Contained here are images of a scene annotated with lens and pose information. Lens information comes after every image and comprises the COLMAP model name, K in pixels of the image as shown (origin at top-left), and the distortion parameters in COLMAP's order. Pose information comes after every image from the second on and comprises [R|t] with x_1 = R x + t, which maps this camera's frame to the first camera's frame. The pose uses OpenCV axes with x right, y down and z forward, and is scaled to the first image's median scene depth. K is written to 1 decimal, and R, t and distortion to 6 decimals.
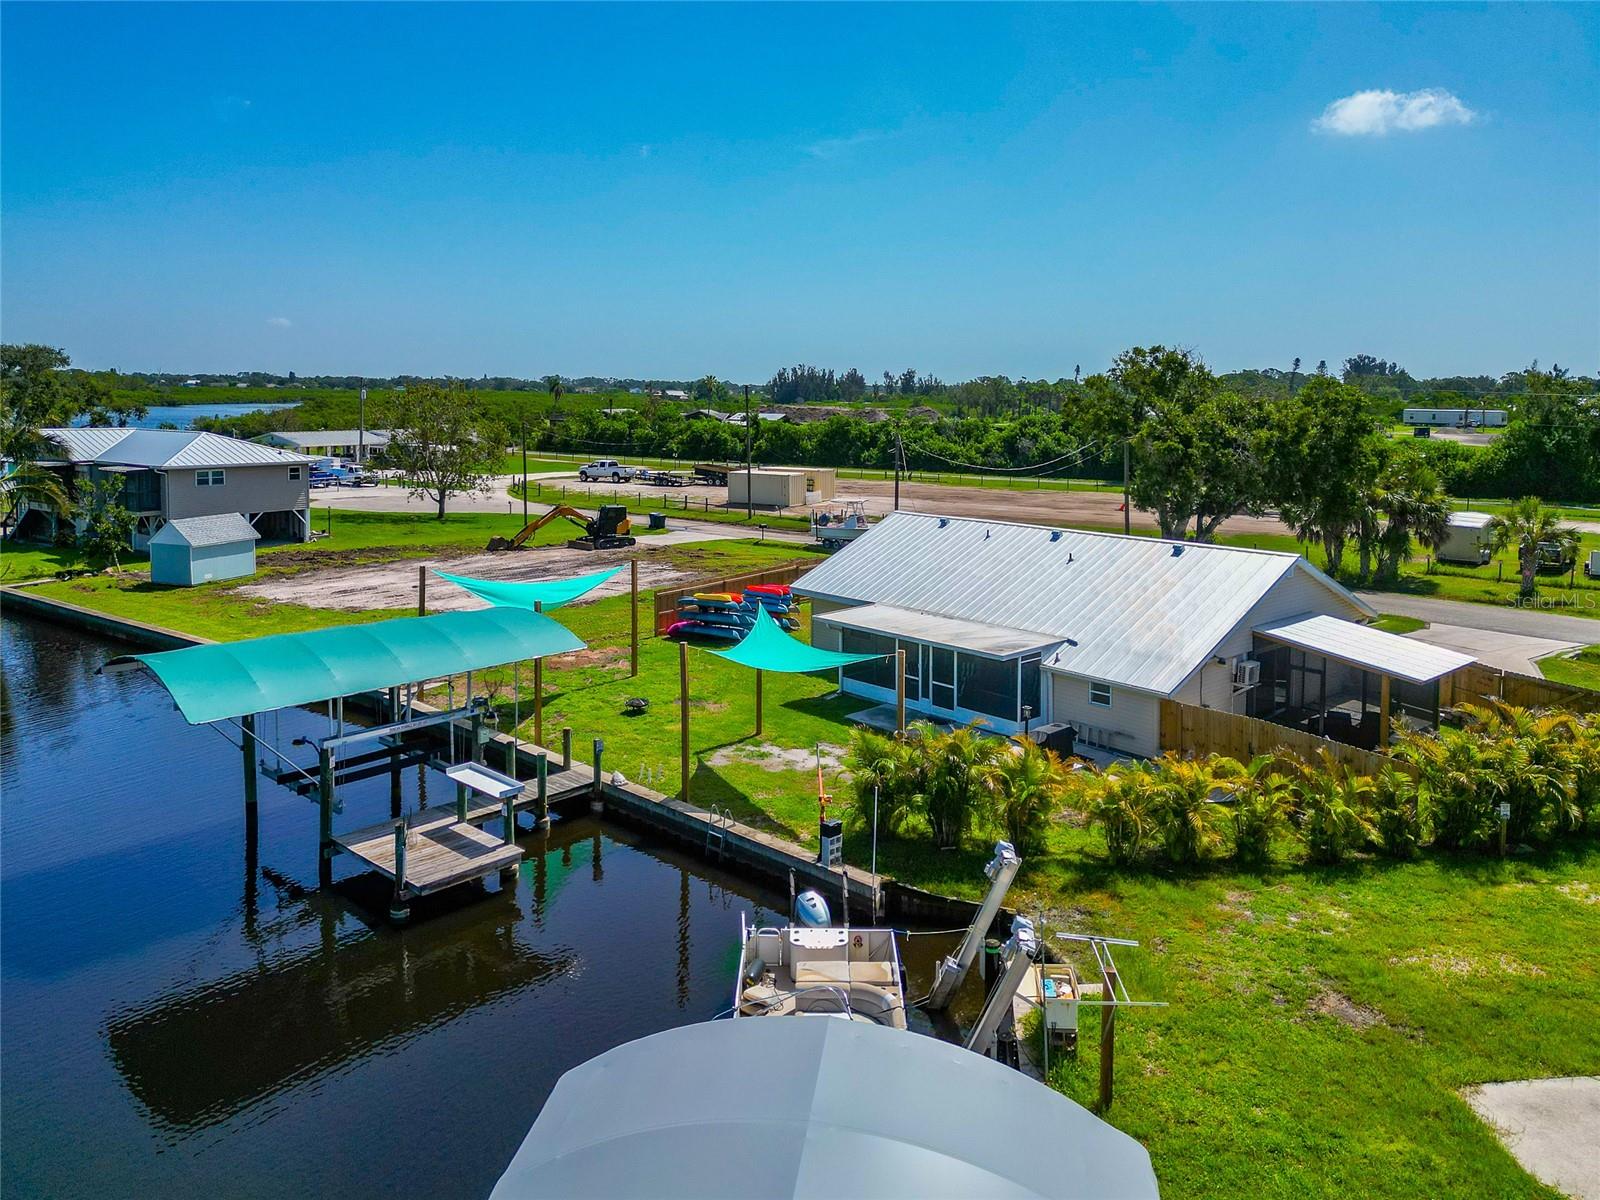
lens RADIAL K [[1134.3, 0, 768.7], [0, 1134.3, 467.3], [0, 0, 1]] dist [0.060147, -0.076562]
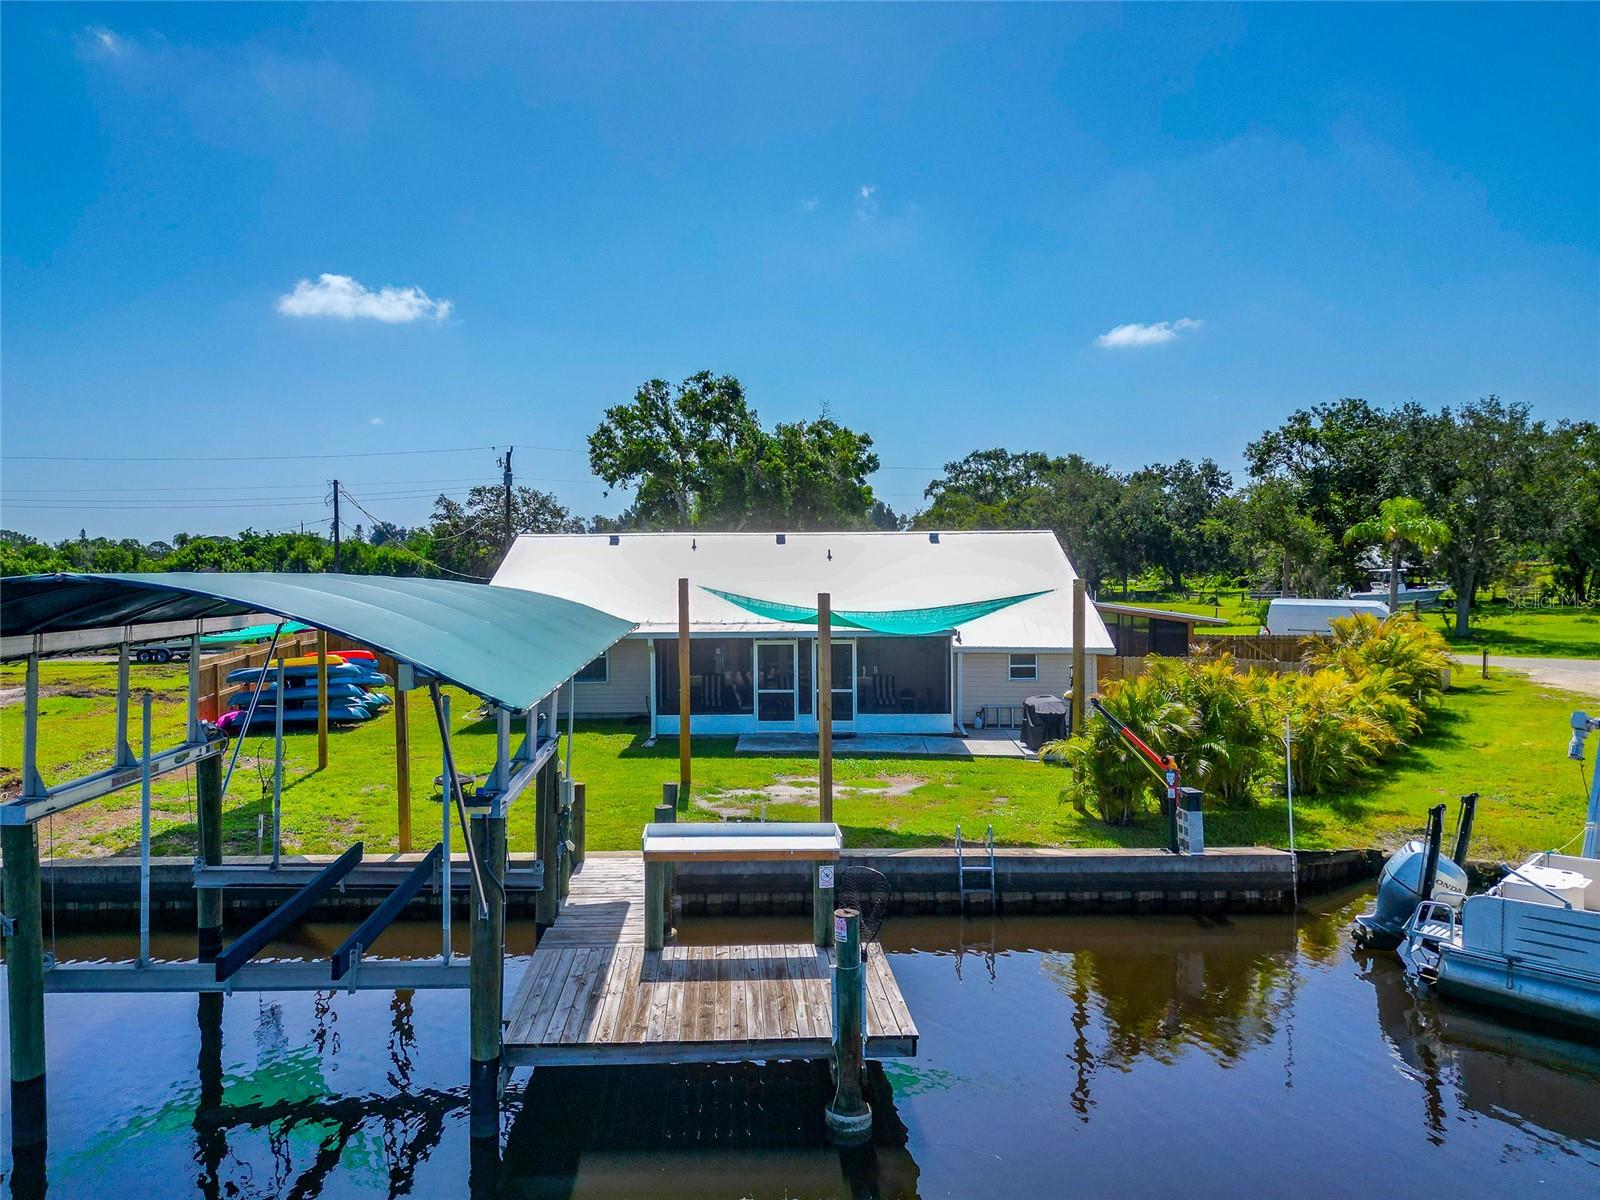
lens RADIAL K [[1137.5, 0, 742.2], [0, 1137.5, 597.3], [0, 0, 1]] dist [0.064562, -0.047945]
pose [[0.715872, -0.033498, 0.697427, -0.249674], [0.053103, 0.998568, -0.006545, 0.072443], [-0.696209, 0.041721, 0.716626, 0.268860]]
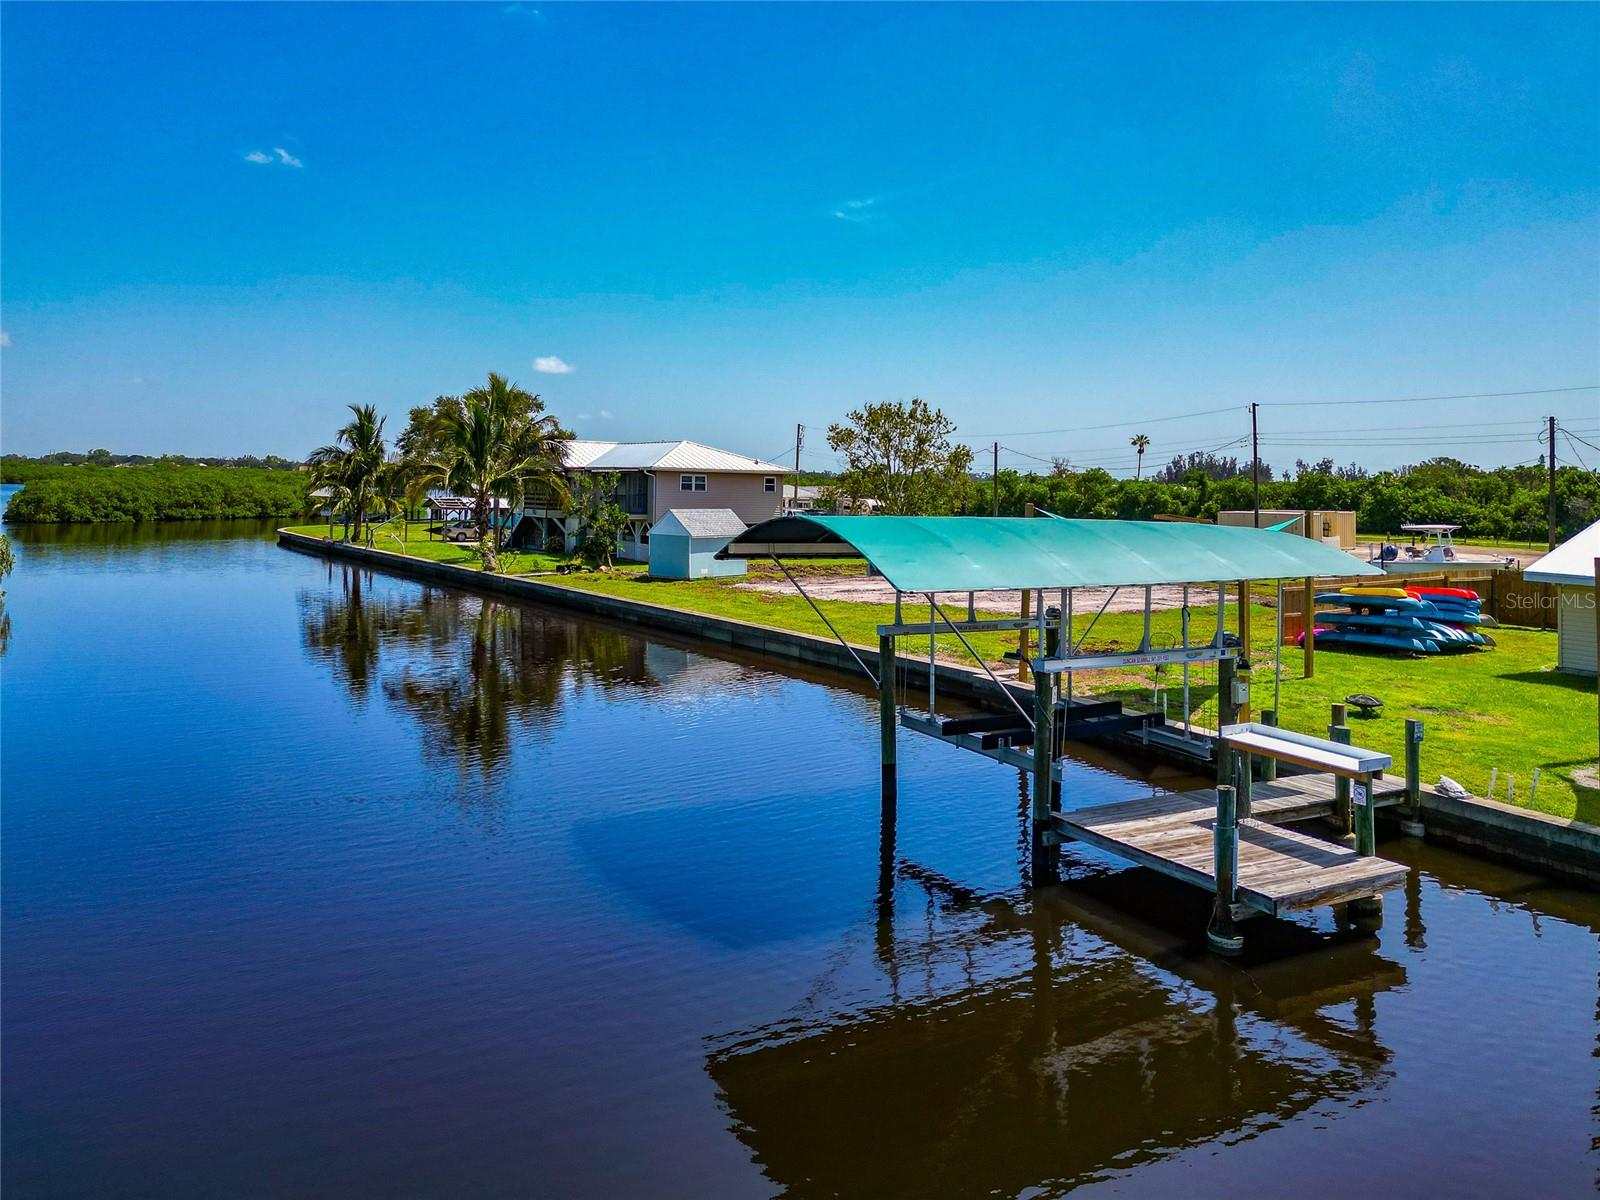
lens RADIAL K [[1143.2, 0, 784.8], [0, 1143.2, 475.2], [0, 0, 1]] dist [0.072051, -0.055681]
pose [[0.950128, 0.001121, -0.311858, -0.134105], [-0.022989, 0.997525, -0.066455, 0.074526], [0.311012, 0.070310, 0.947802, 0.133460]]
